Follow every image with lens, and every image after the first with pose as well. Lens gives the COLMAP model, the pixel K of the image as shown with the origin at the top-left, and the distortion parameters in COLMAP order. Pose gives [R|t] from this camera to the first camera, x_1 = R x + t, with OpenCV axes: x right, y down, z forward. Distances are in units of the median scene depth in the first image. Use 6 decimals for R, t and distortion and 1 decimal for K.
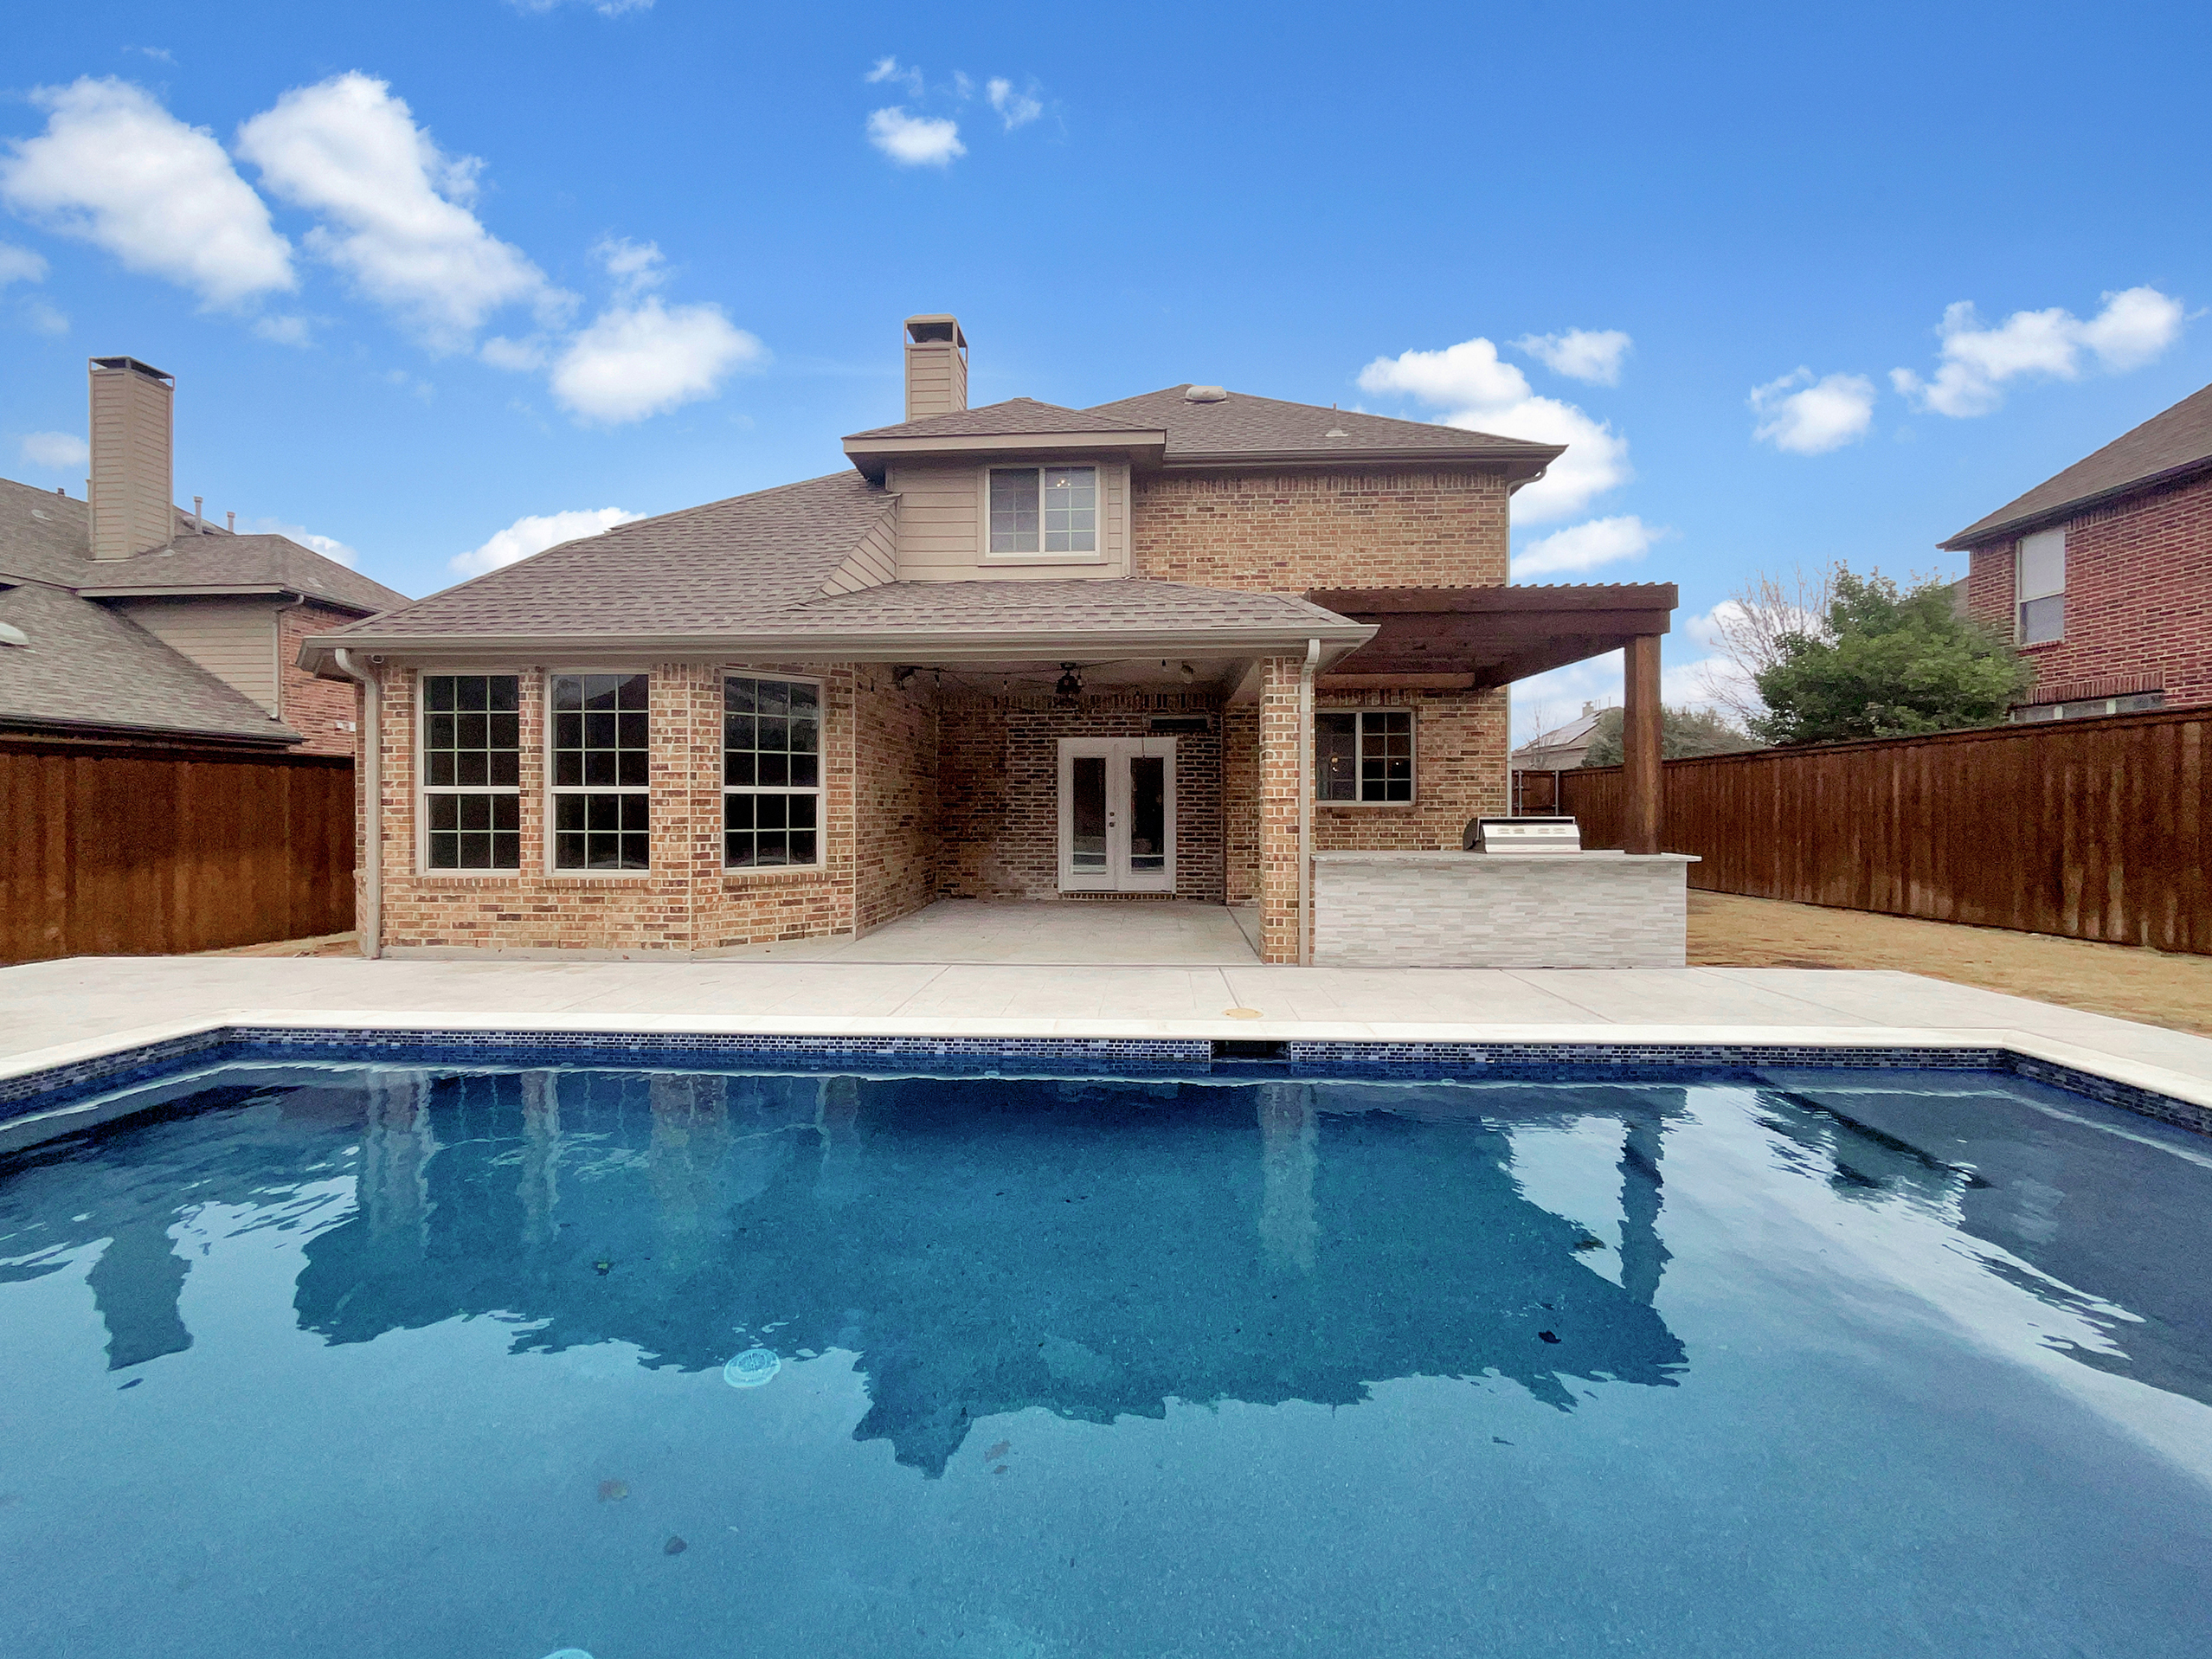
lens RADIAL K [[910.3, 0, 1104.9], [0, 910.3, 818.5], [0, 0, 1]] dist [-0.005956, 0.000438]
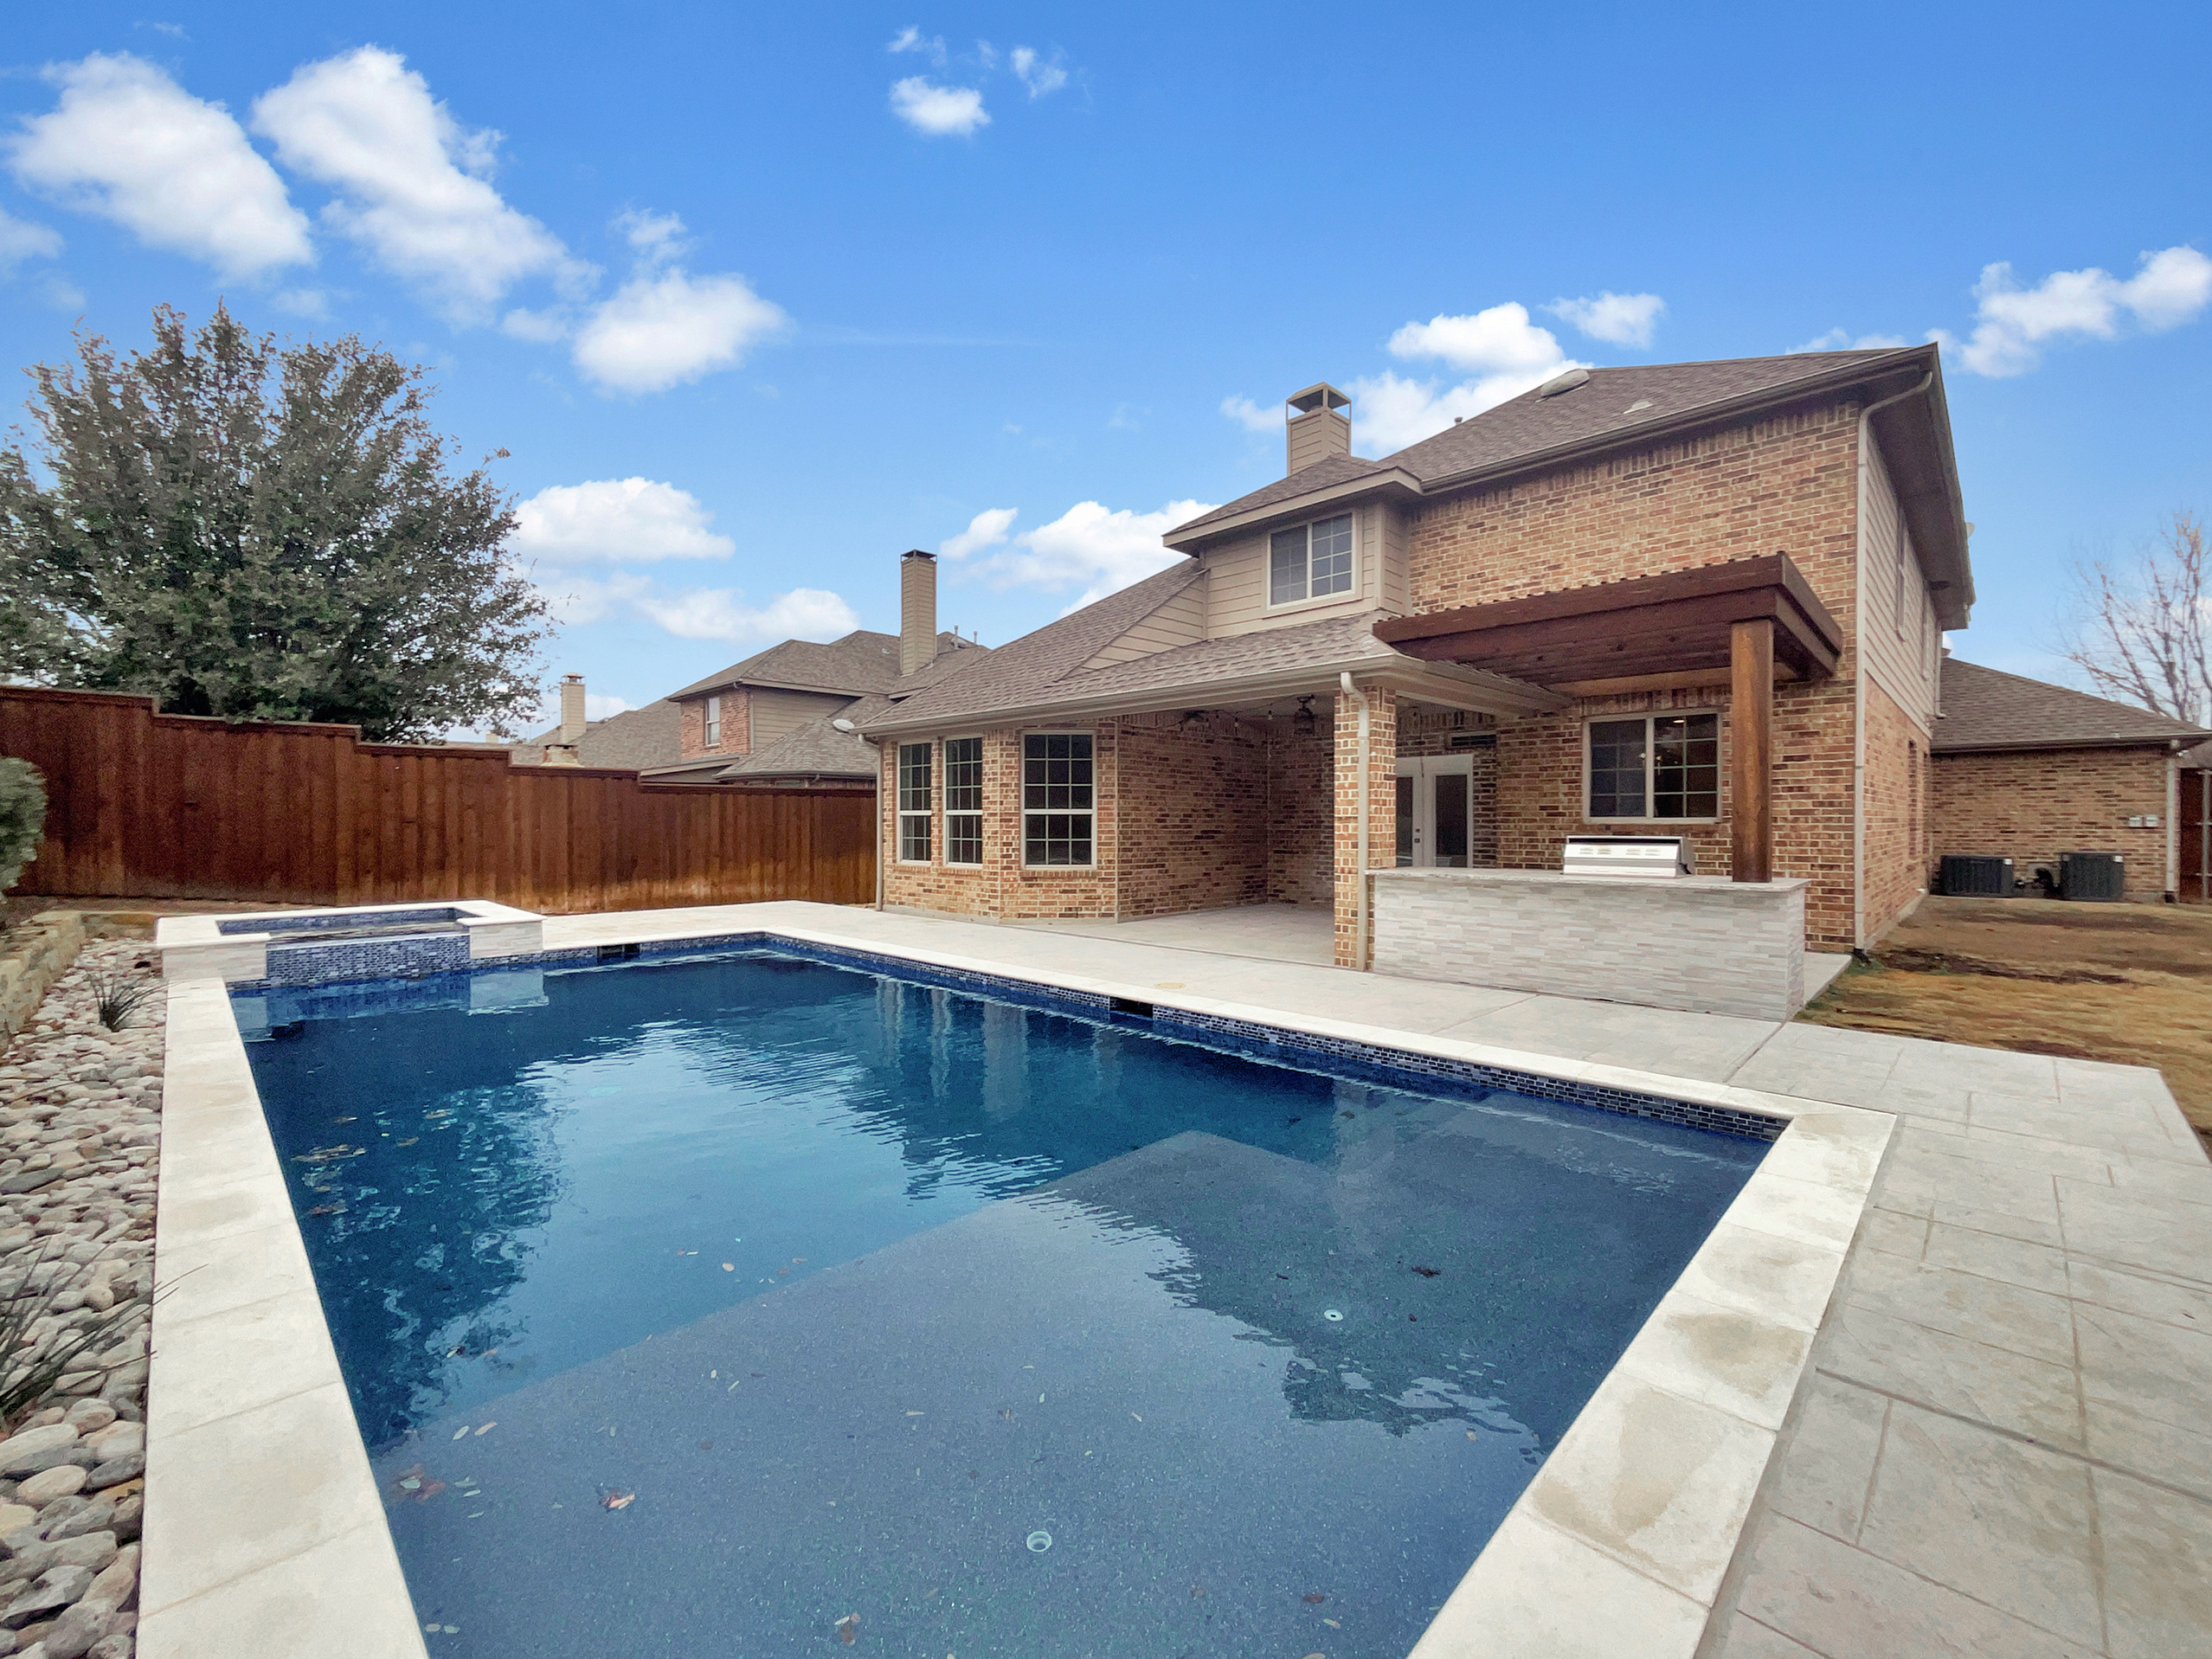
lens RADIAL K [[910.3, 0, 1110.4], [0, 910.3, 825.4], [0, 0, 1]] dist [-0.005956, 0.000438]
pose [[0.752134, 0.002781, -0.659005, 0.664275], [-0.009483, 0.999933, -0.006602, -0.001294], [0.658942, 0.011215, 0.752110, -0.014138]]
